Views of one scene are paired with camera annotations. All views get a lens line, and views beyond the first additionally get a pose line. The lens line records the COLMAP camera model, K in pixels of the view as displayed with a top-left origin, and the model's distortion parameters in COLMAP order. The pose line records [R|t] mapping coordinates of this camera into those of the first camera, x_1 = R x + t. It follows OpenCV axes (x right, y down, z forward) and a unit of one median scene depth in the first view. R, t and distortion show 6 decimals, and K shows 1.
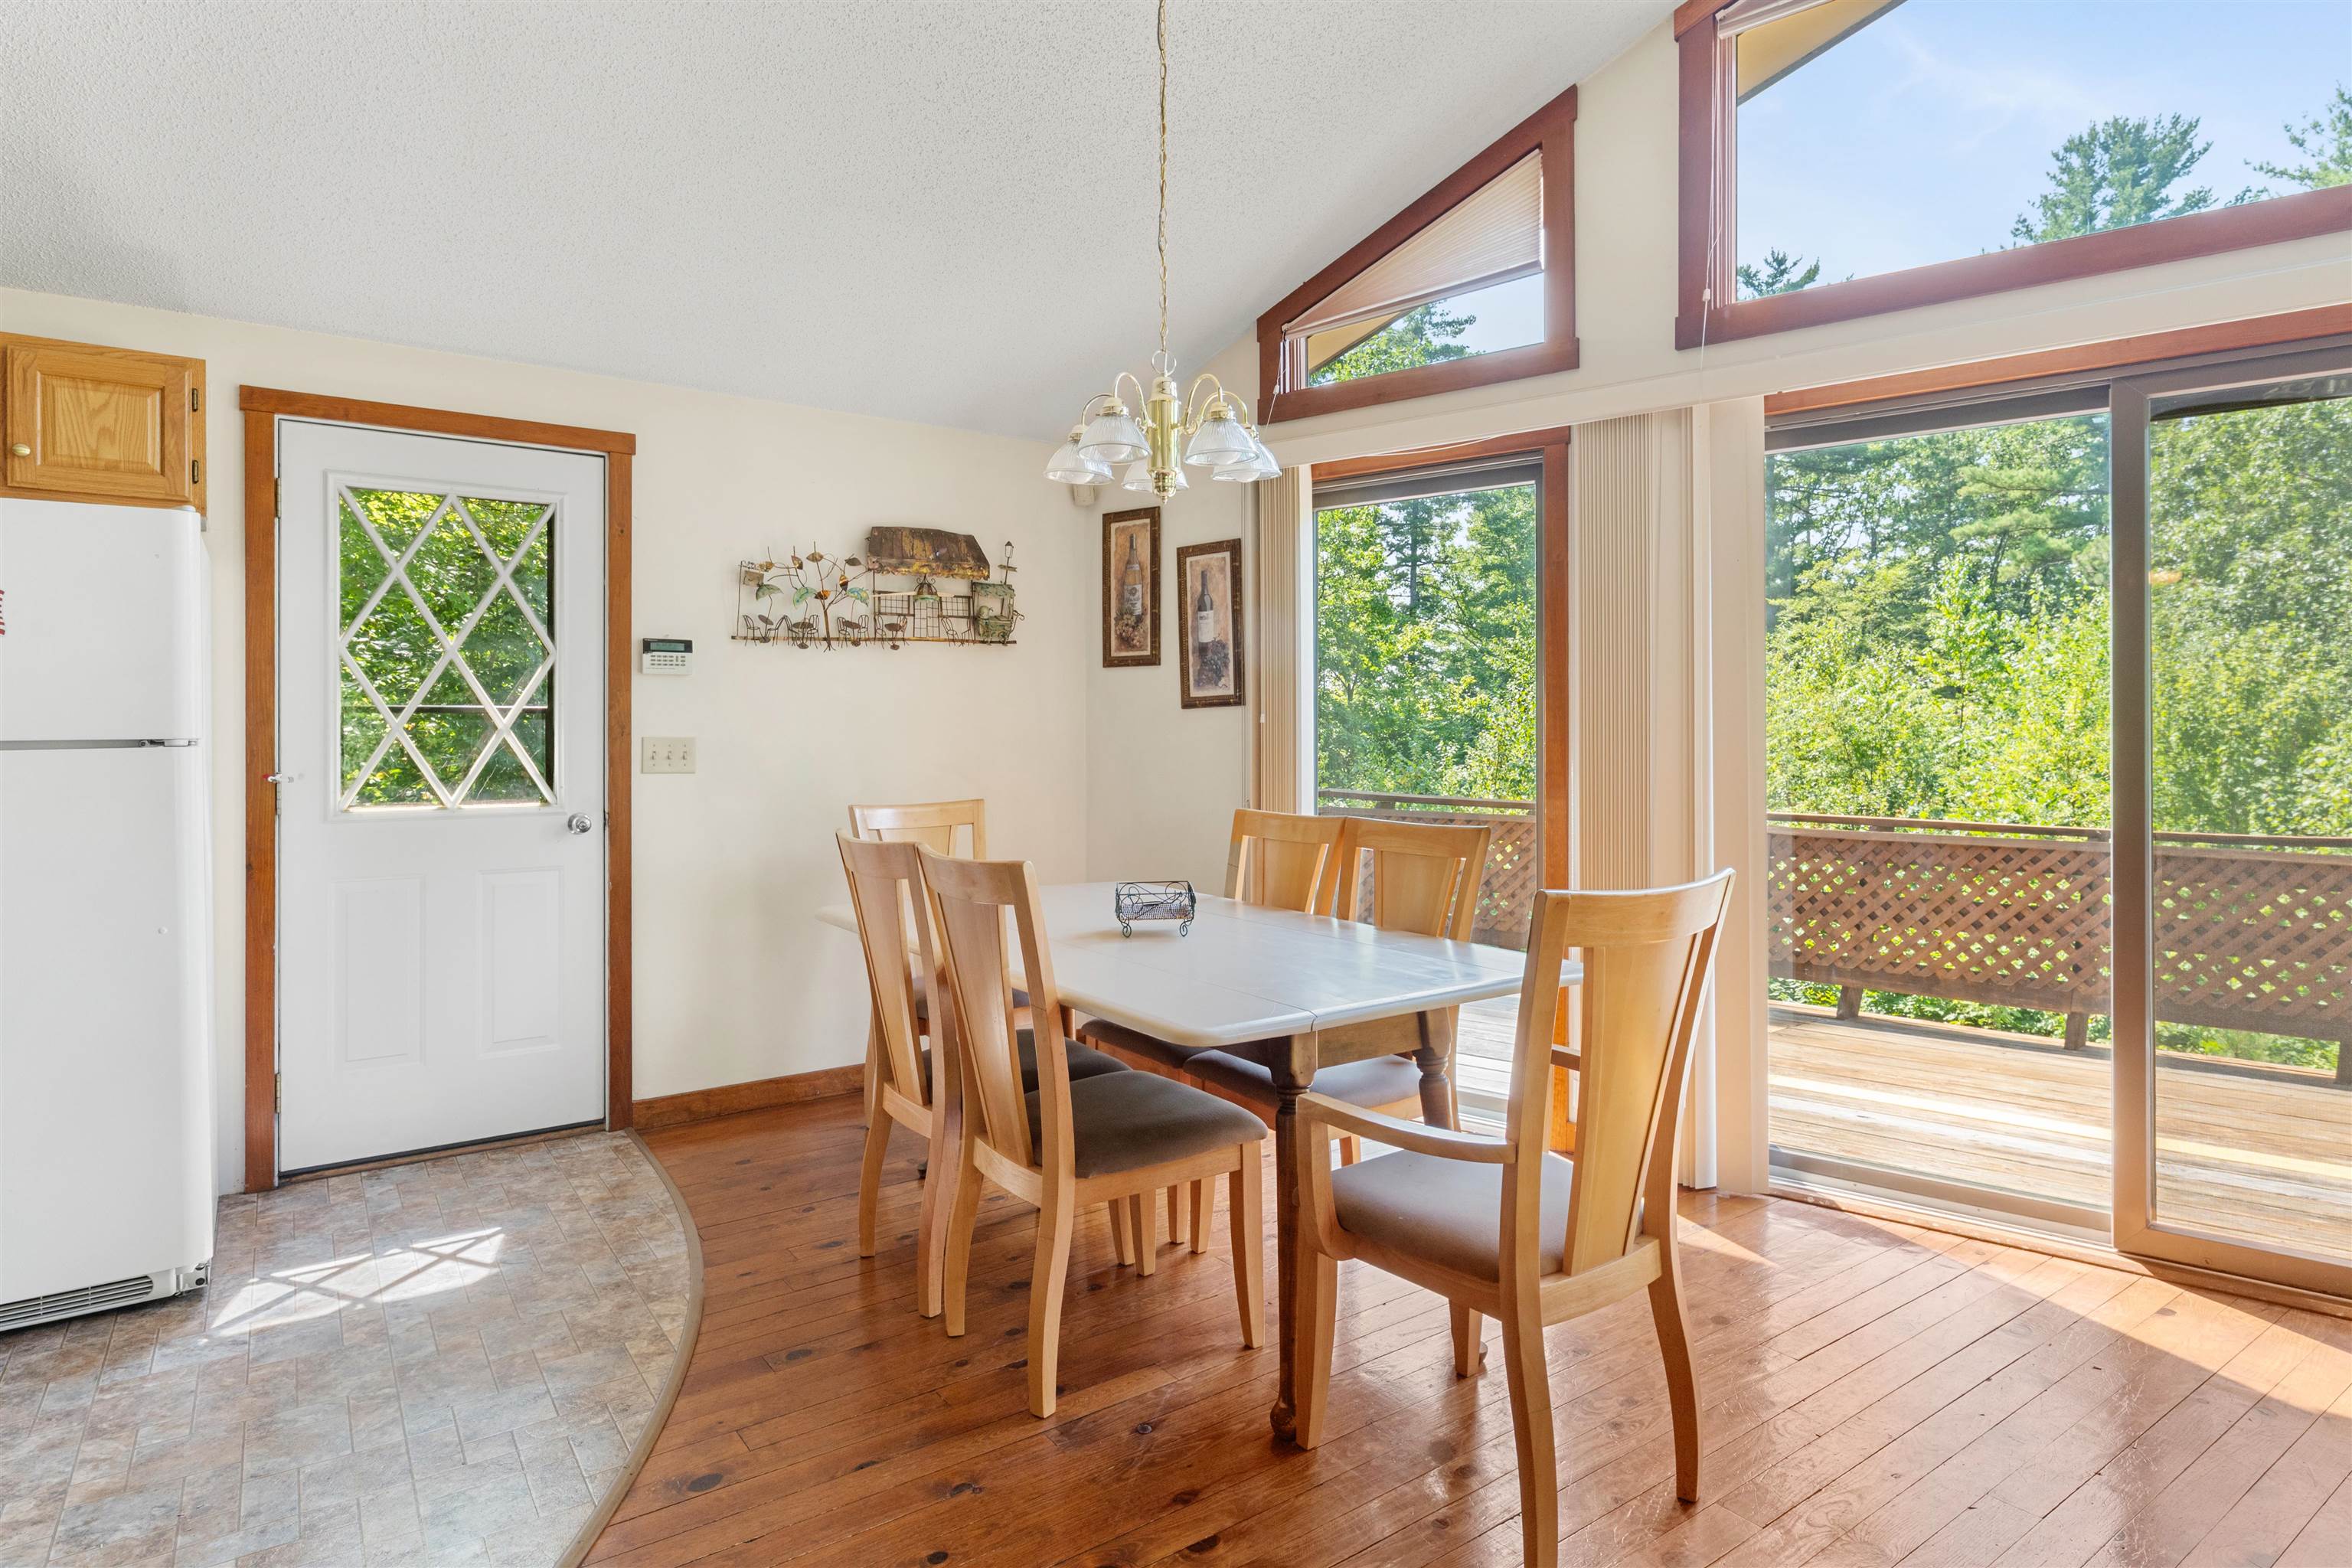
lens RADIAL K [[1266.8, 0, 1186.1], [0, 1266.8, 728.8], [0, 0, 1]] dist [-0.001660, -0.002671]
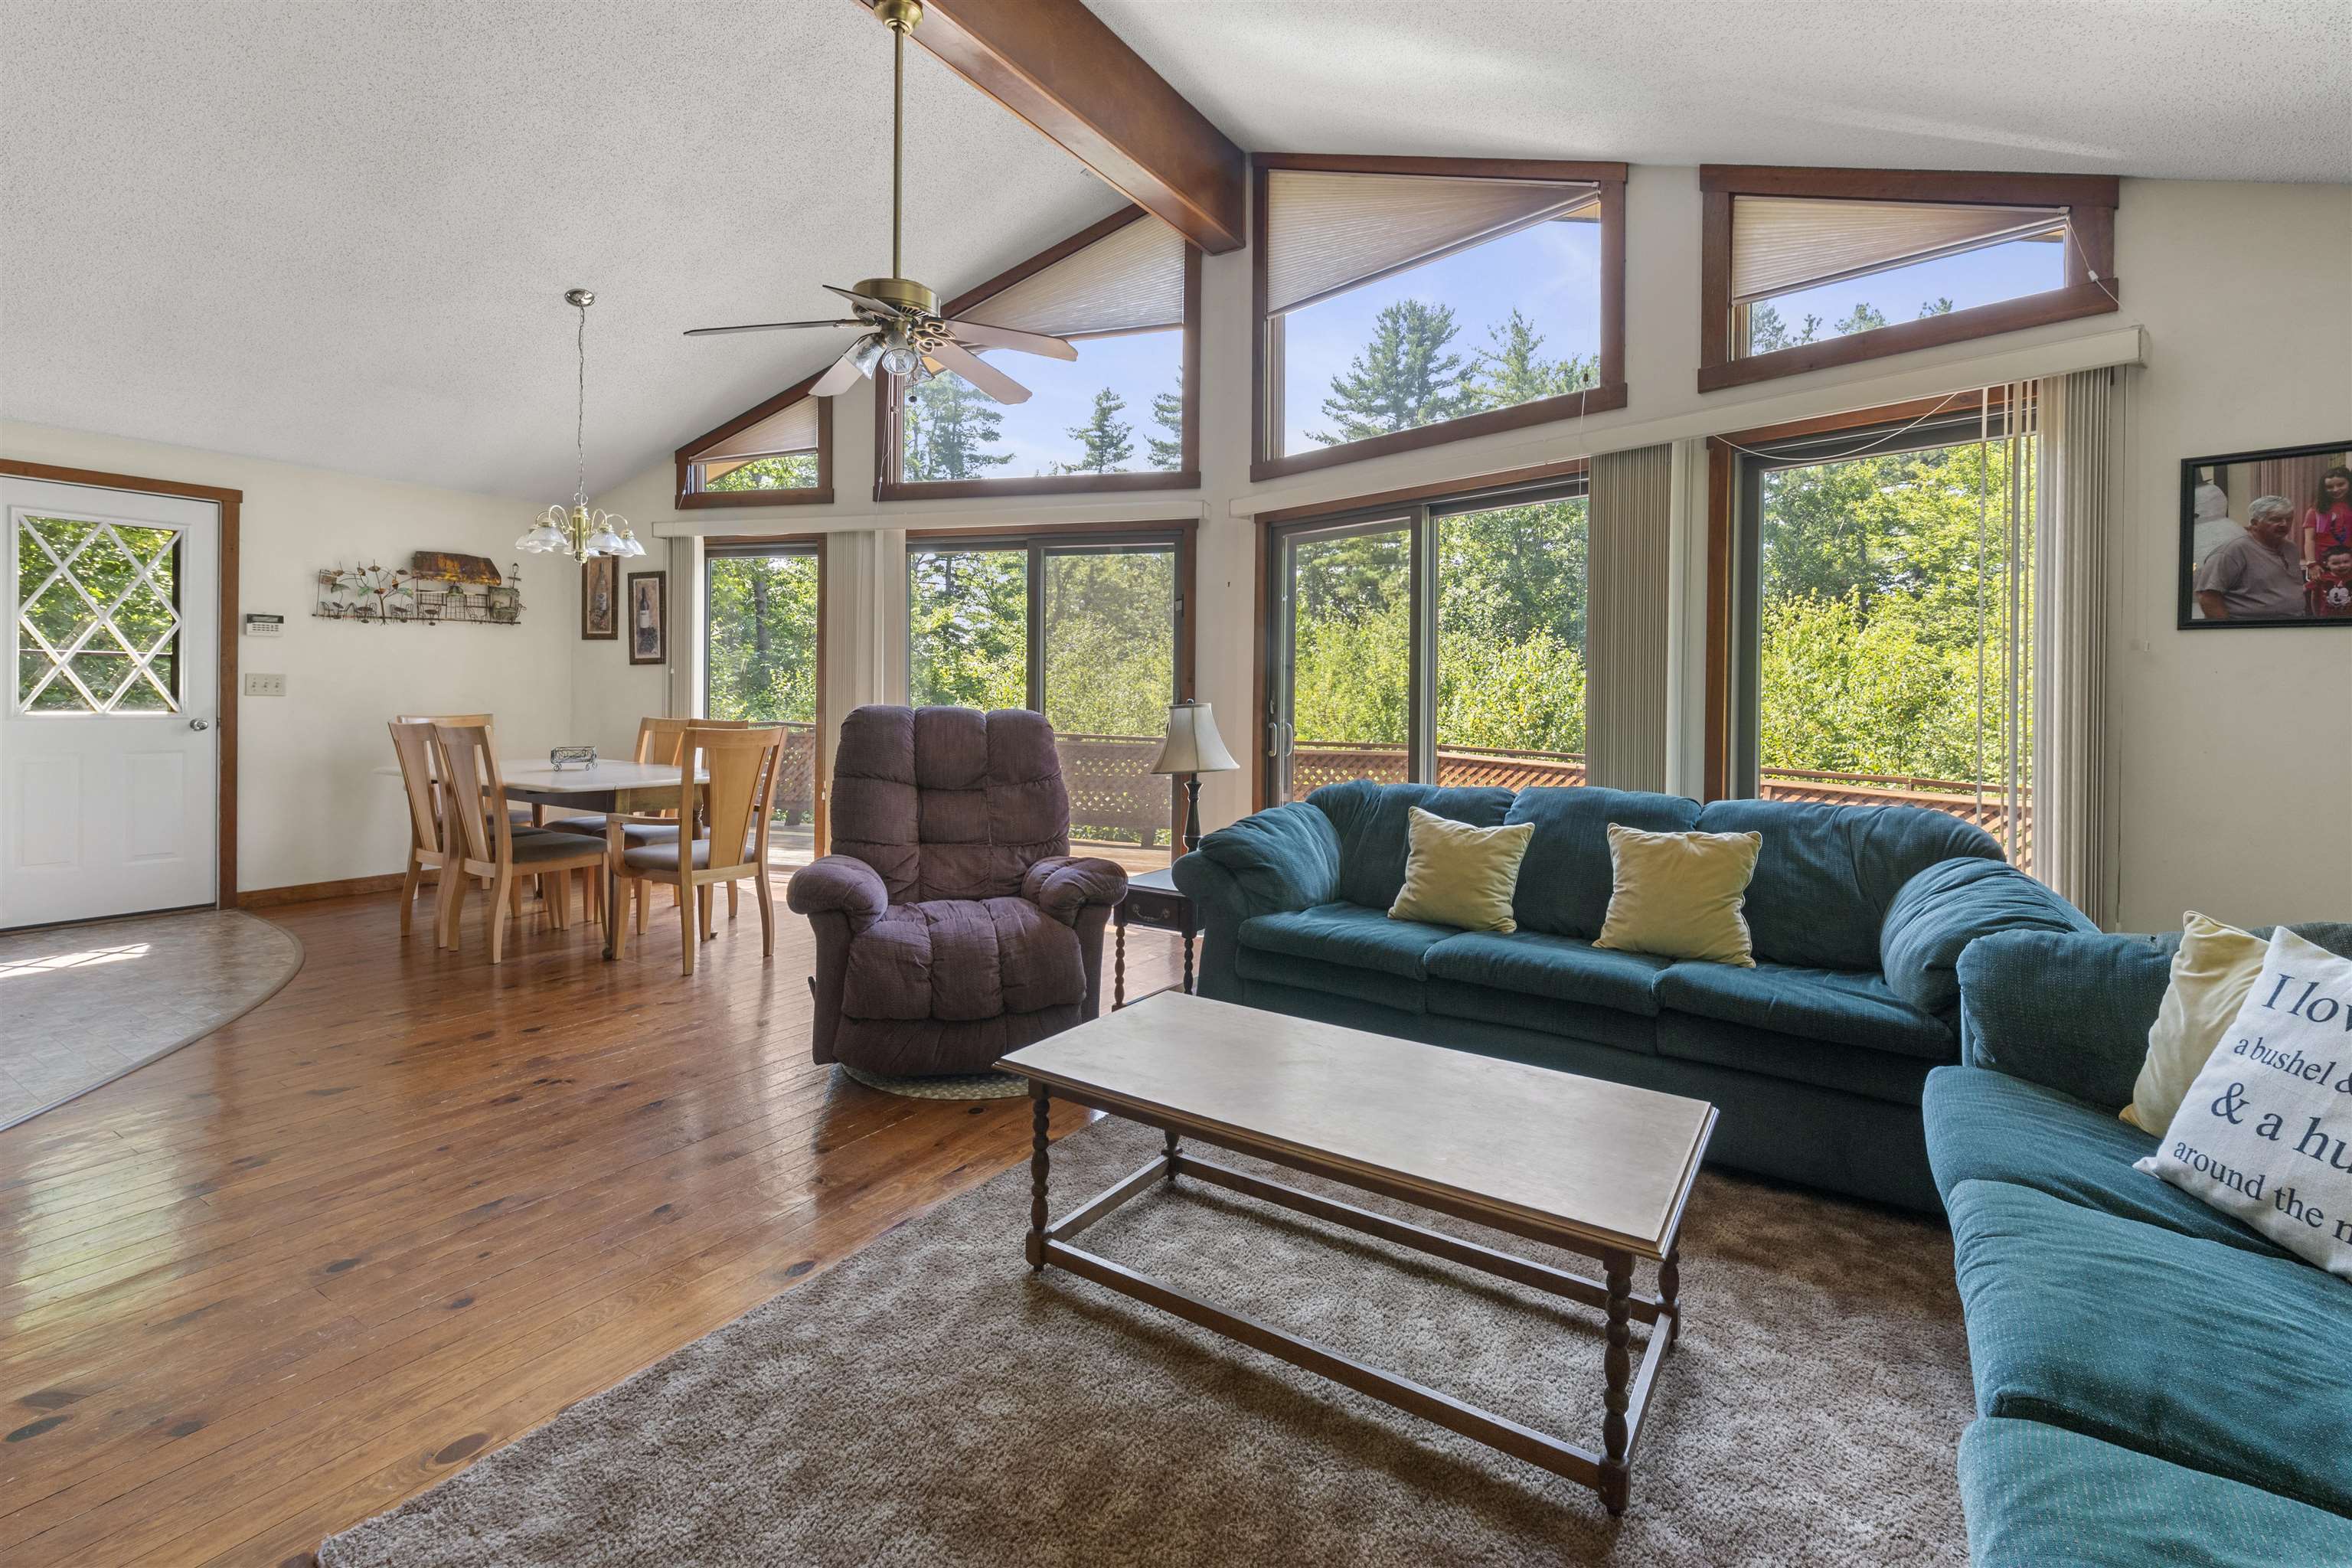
lens RADIAL K [[1035.4, 0, 1200.4], [0, 1035.4, 704.0], [0, 0, 1]] dist [0.001884, -0.000908]
pose [[0.923358, 0.011253, 0.383775, 0.204194], [-0.016084, 0.999827, 0.009382, 0.014039], [-0.383603, -0.014836, 0.923379, -0.731021]]
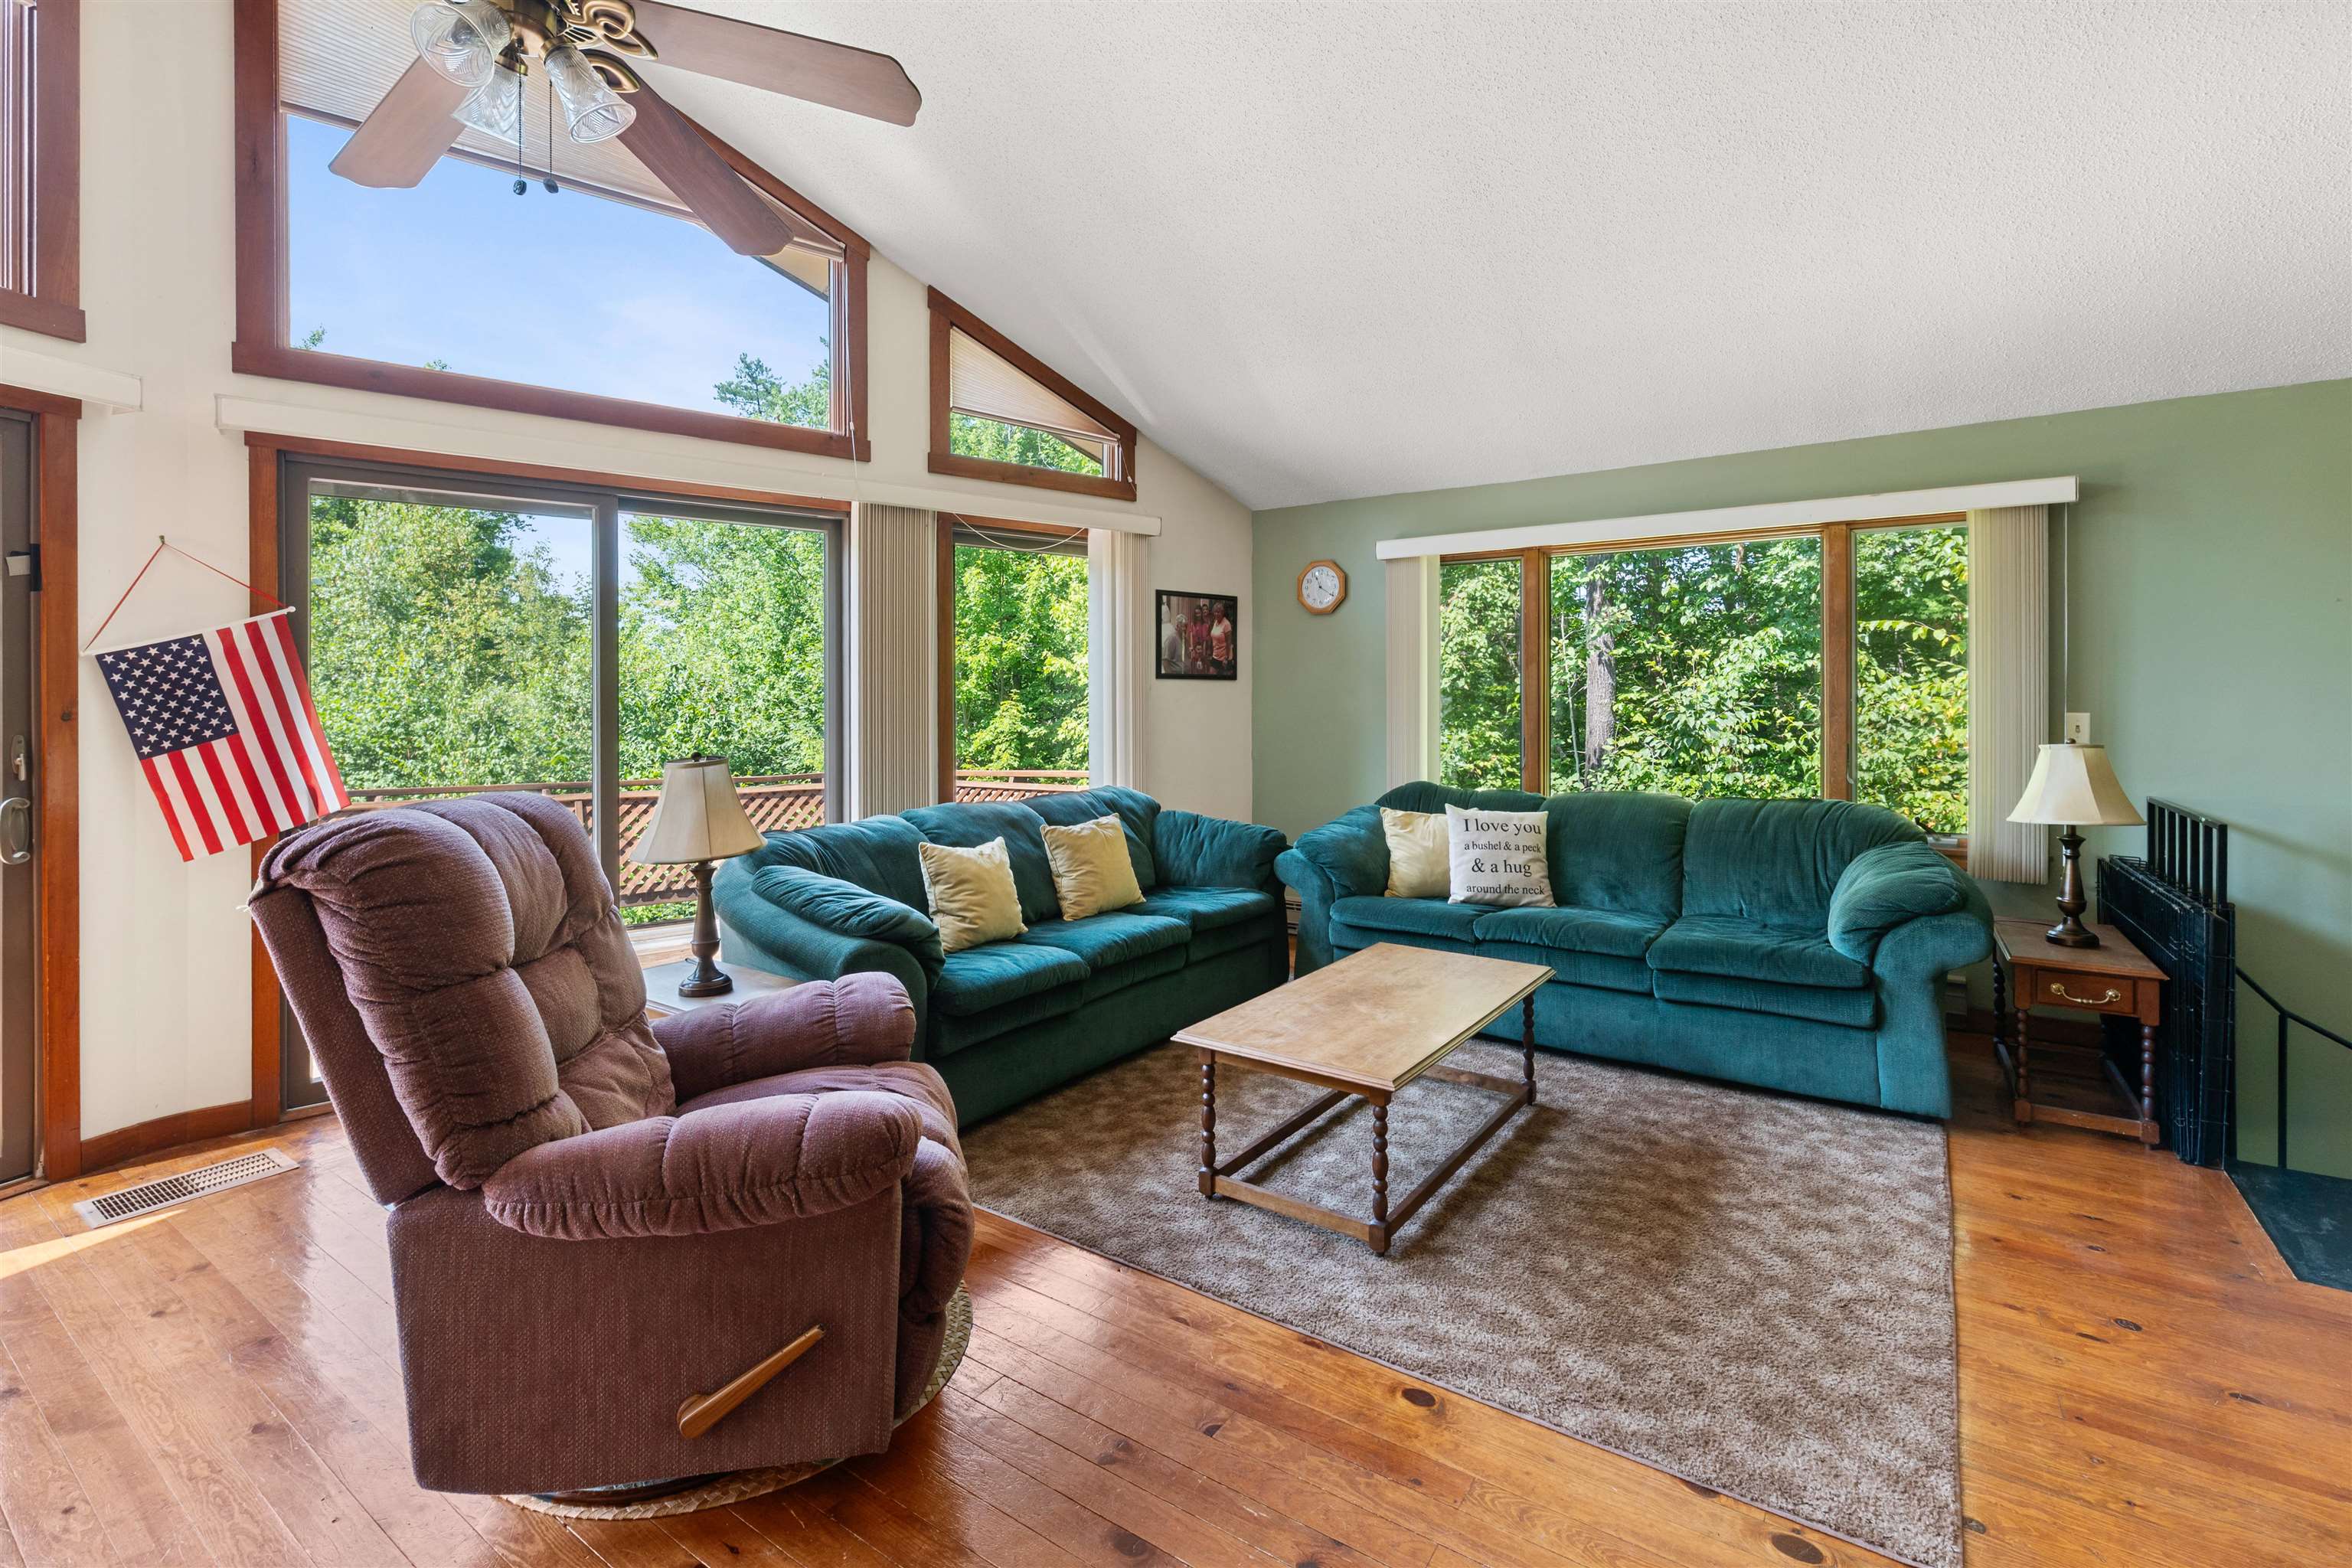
lens RADIAL K [[1035.4, 0, 1183.2], [0, 1035.4, 700.7], [0, 0, 1]] dist [0.001884, -0.000908]
pose [[-0.338044, -0.003079, 0.941125, -0.199355], [0.001763, 0.999991, 0.003904, -0.017684], [-0.941129, 0.002979, -0.338035, 0.106849]]
